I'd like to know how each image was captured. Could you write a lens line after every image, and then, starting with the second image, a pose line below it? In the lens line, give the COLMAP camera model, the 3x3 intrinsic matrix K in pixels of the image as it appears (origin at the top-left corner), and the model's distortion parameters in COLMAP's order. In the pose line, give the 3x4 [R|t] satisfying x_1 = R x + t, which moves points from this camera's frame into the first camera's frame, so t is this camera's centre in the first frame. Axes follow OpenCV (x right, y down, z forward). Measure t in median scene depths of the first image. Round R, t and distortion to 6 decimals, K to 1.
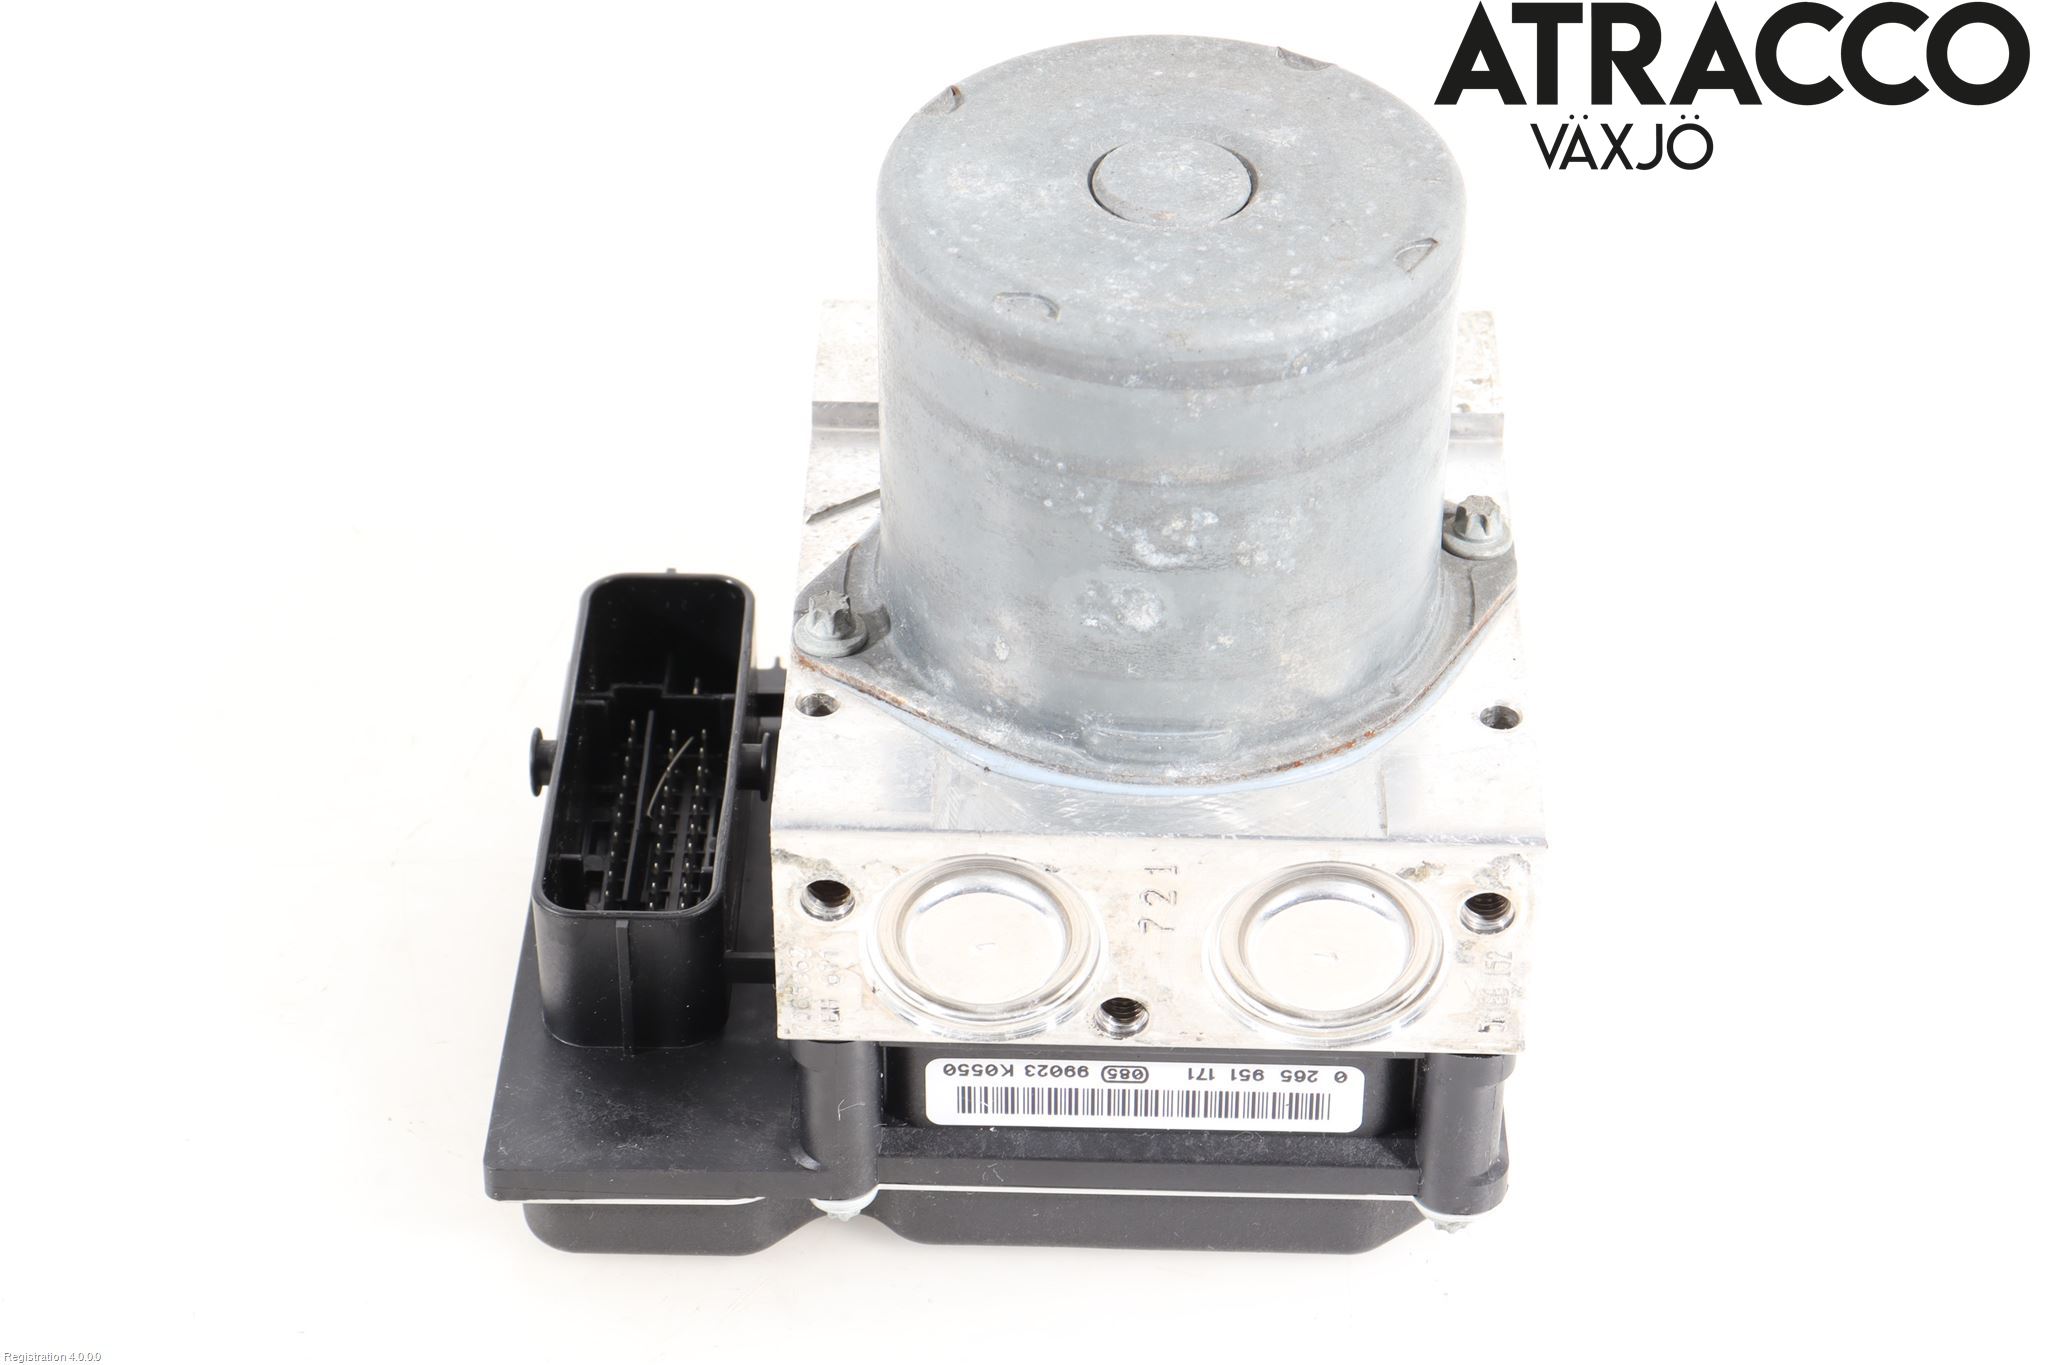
lens RADIAL K [[4661.3, 0, 1023.5], [0, 4661.3, 682.5], [0, 0, 1]] dist [0.031082, 0.000000]
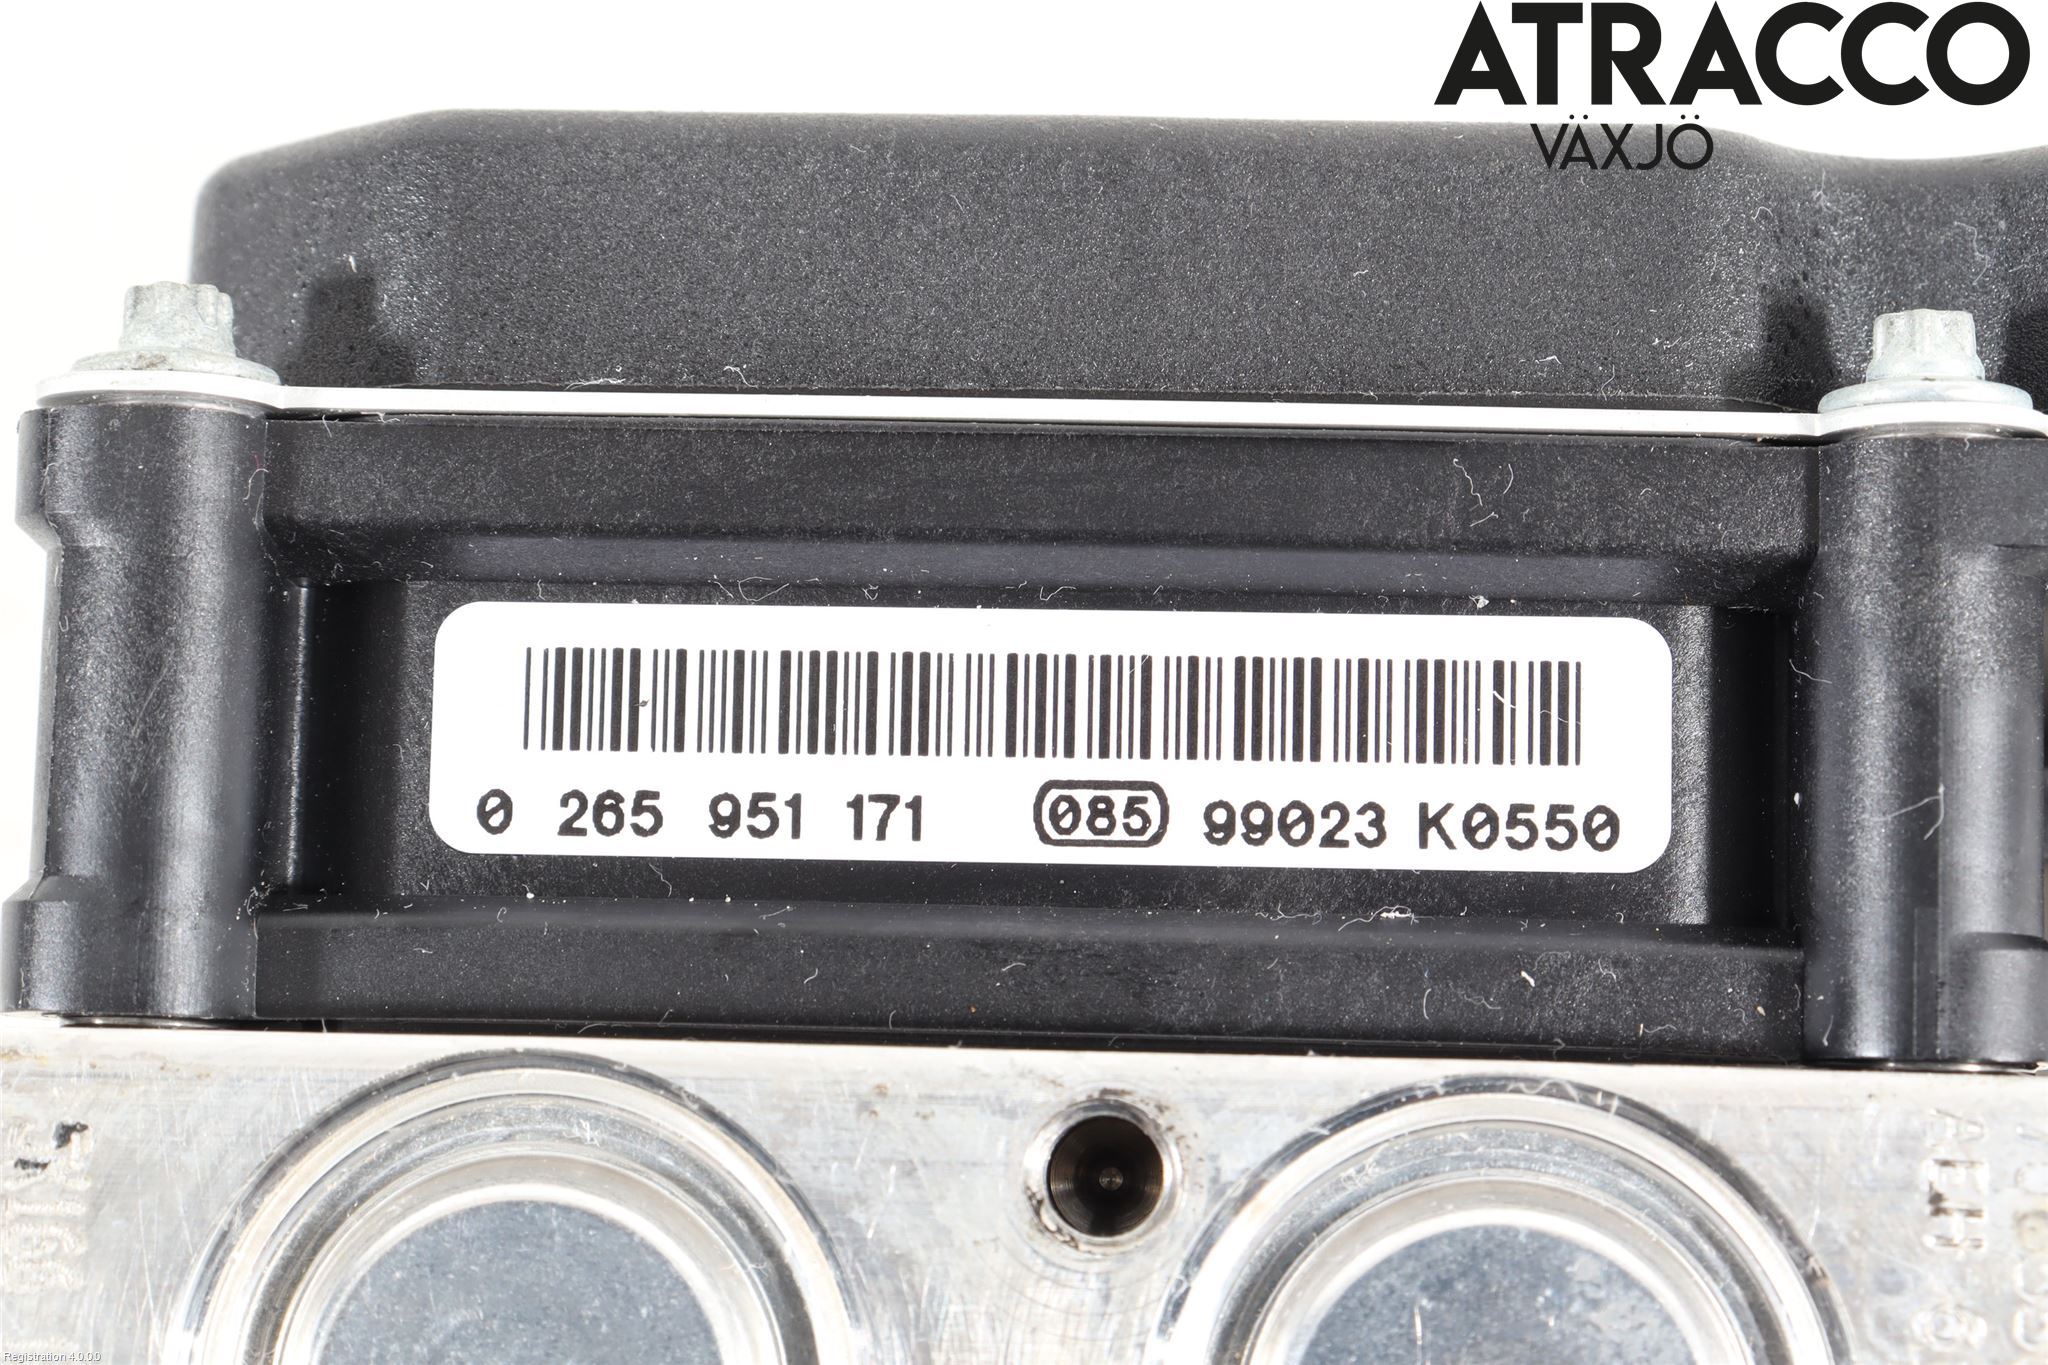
lens RADIAL K [[5226.0, 0, 1023.5], [0, 5226.0, 682.4], [0, 0, 1]] dist [-0.012528, 0.000000]
pose [[-0.996097, -0.007928, 0.087907, -0.007049], [-0.036610, -0.869135, -0.493219, 0.287567], [0.080313, -0.494512, 0.865452, 0.662034]]
